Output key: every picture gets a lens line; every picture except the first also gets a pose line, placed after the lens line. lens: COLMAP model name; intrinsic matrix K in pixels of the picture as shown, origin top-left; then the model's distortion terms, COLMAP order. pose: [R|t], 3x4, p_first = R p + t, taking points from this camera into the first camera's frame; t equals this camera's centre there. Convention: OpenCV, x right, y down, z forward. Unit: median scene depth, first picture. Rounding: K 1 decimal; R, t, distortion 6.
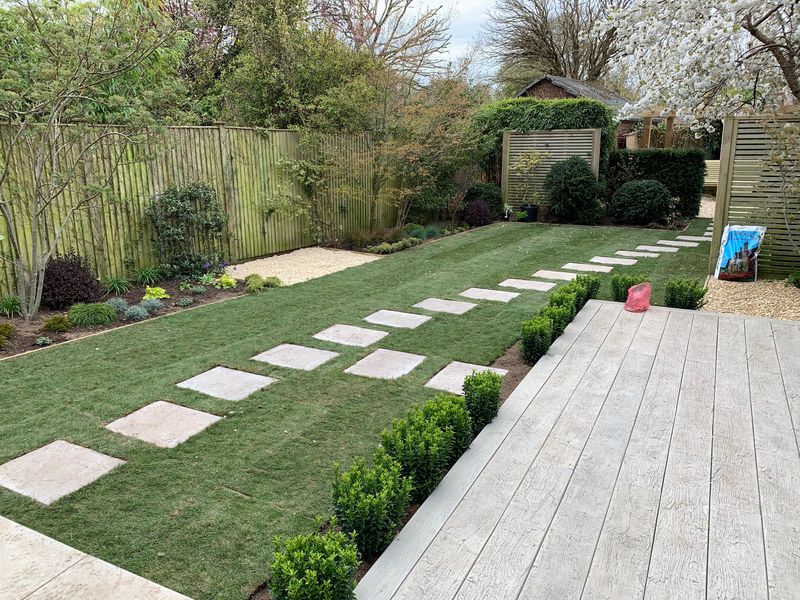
lens RADIAL K [[607.6, 0, 400.0], [0, 607.6, 300.0], [0, 0, 1]] dist [0.008231, 0.003254]
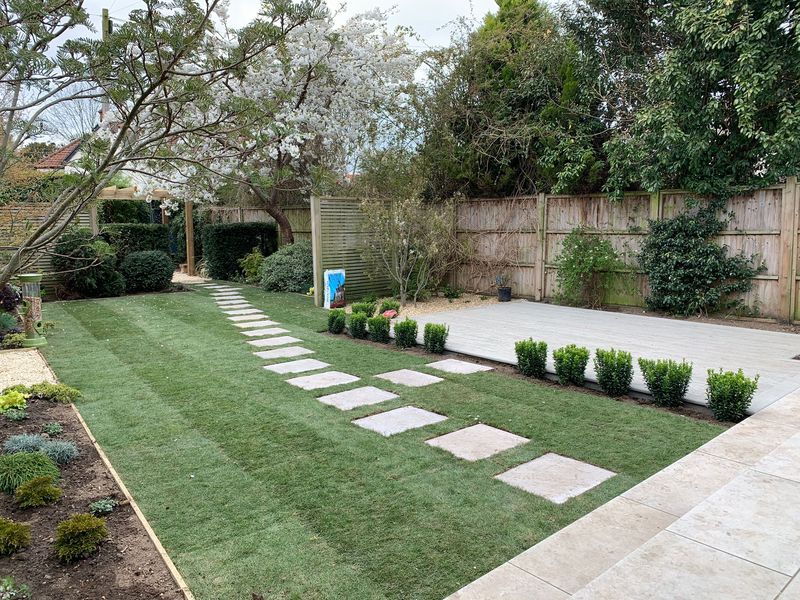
lens RADIAL K [[607.6, 0, 400.0], [0, 607.6, 300.0], [0, 0, 1]] dist [0.008231, 0.003254]
pose [[0.351368, -0.108335, 0.929948, -1.142620], [0.237758, 0.971045, 0.023289, -0.078139], [-0.905545, 0.212920, 0.366952, 0.550306]]
